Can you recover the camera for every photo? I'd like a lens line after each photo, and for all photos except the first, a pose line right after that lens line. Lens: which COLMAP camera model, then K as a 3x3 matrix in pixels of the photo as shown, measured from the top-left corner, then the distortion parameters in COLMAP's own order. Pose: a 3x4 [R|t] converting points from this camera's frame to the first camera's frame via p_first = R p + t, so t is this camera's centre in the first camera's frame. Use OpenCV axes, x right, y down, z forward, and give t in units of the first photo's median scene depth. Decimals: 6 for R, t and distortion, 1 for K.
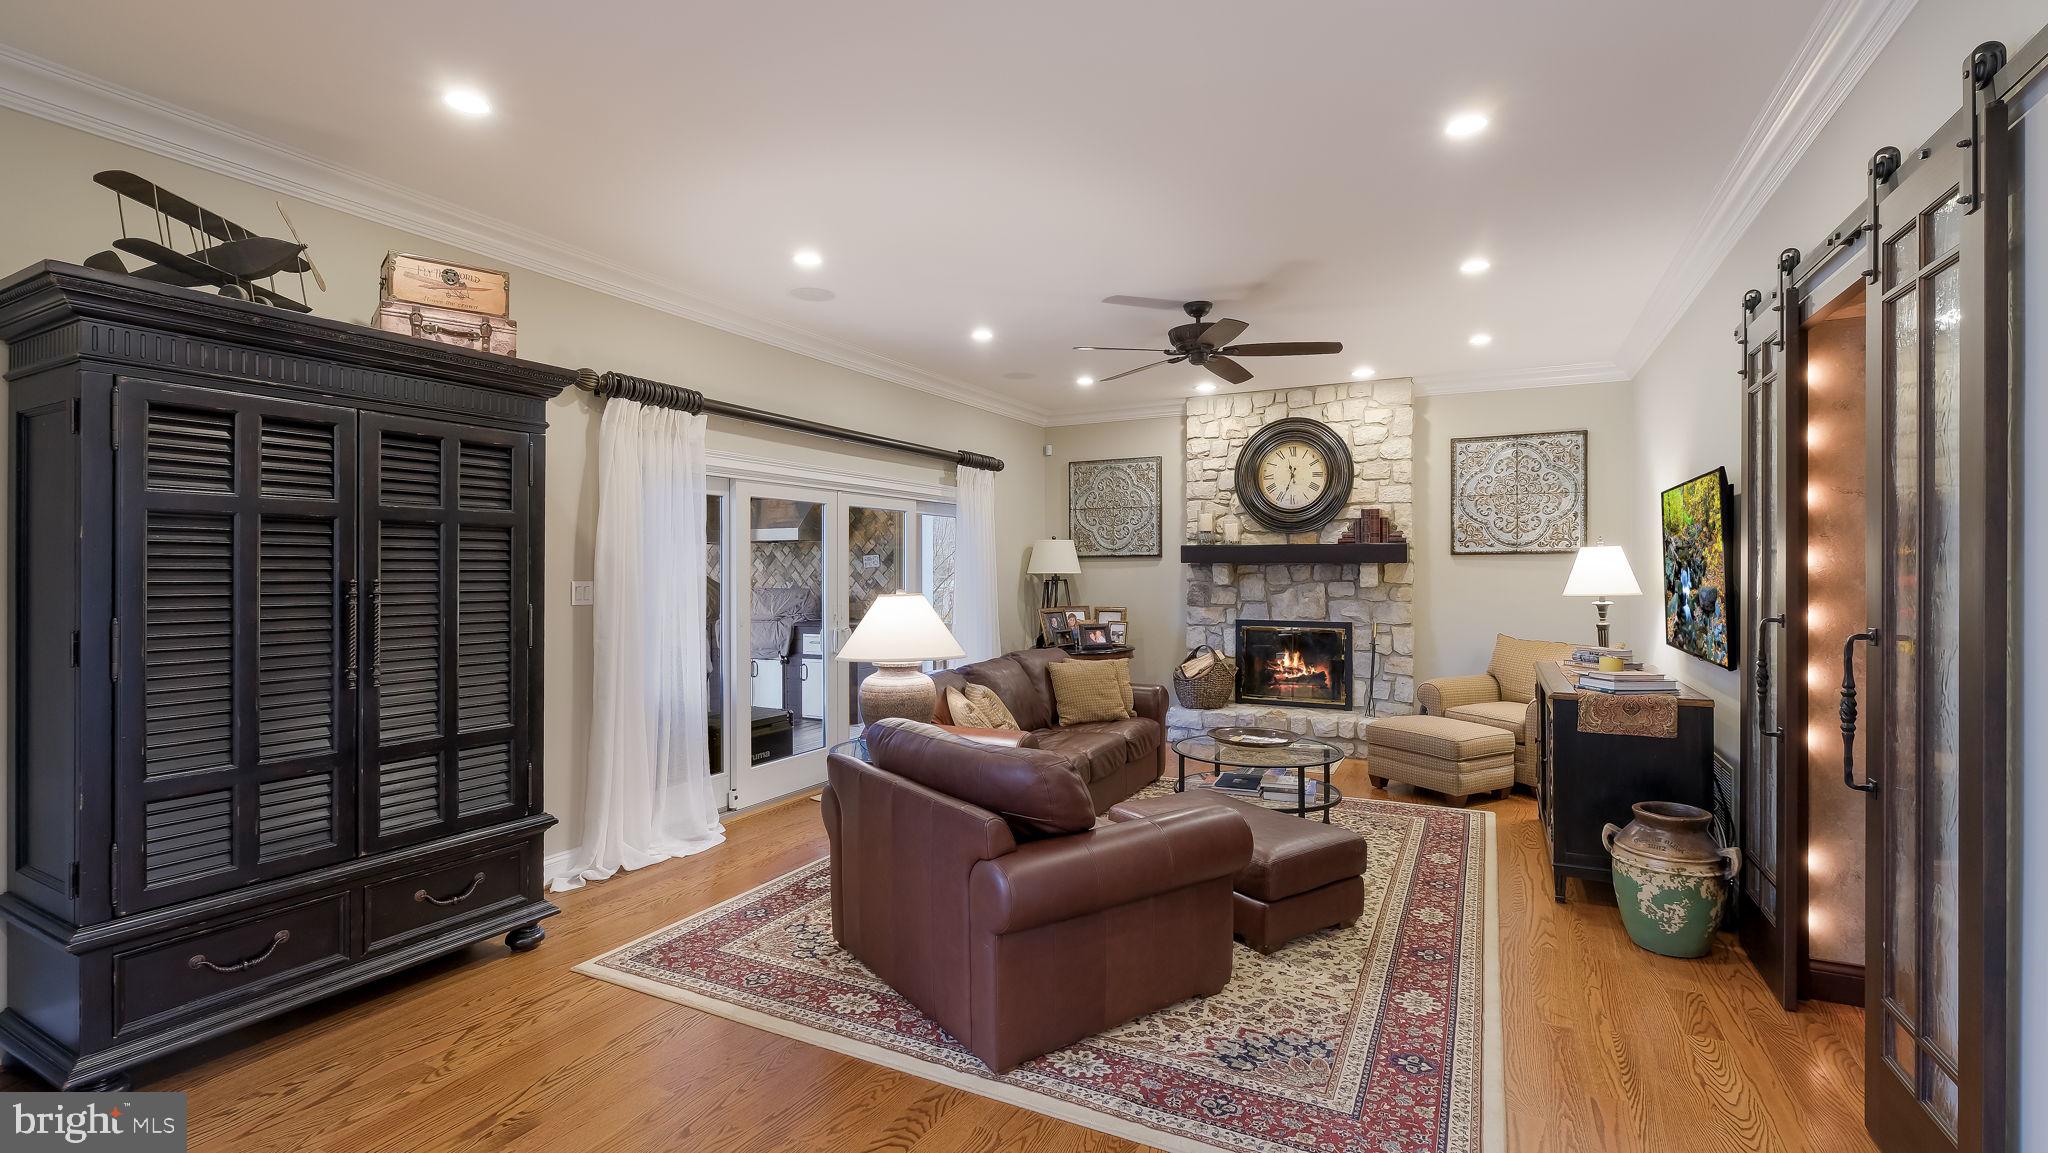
lens RADIAL K [[906.6, 0, 1025.8], [0, 906.6, 551.6], [0, 0, 1]] dist [-0.012887, -0.000256]
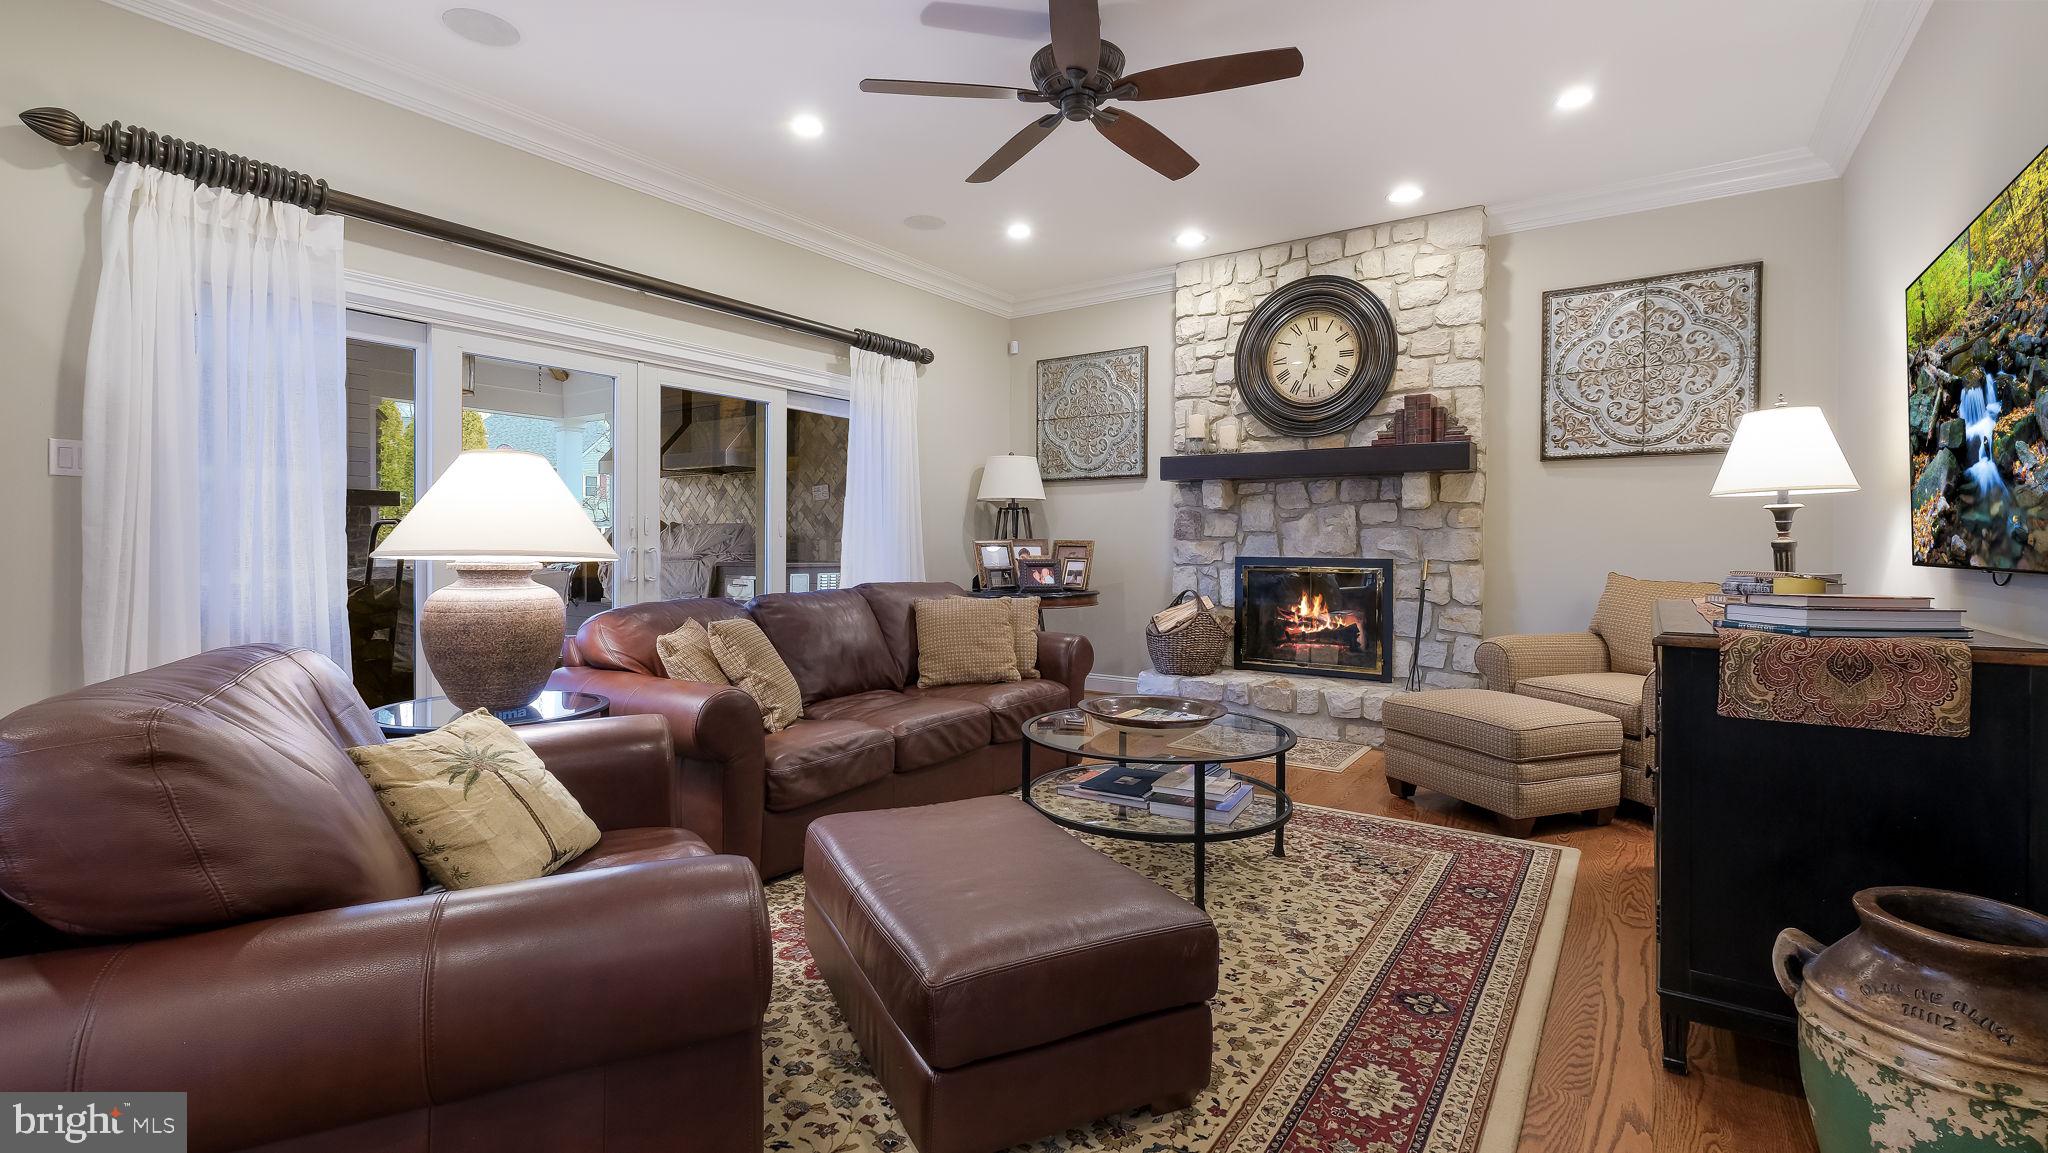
lens RADIAL K [[862.2, 0, 1055.4], [0, 862.2, 548.0], [0, 0, 1]] dist [-0.002370, 0.000722]
pose [[0.990860, 0.006429, -0.134737, 0.192184], [-0.004645, 0.999897, 0.013553, 0.062829], [0.134811, -0.012803, 0.990789, 0.297558]]
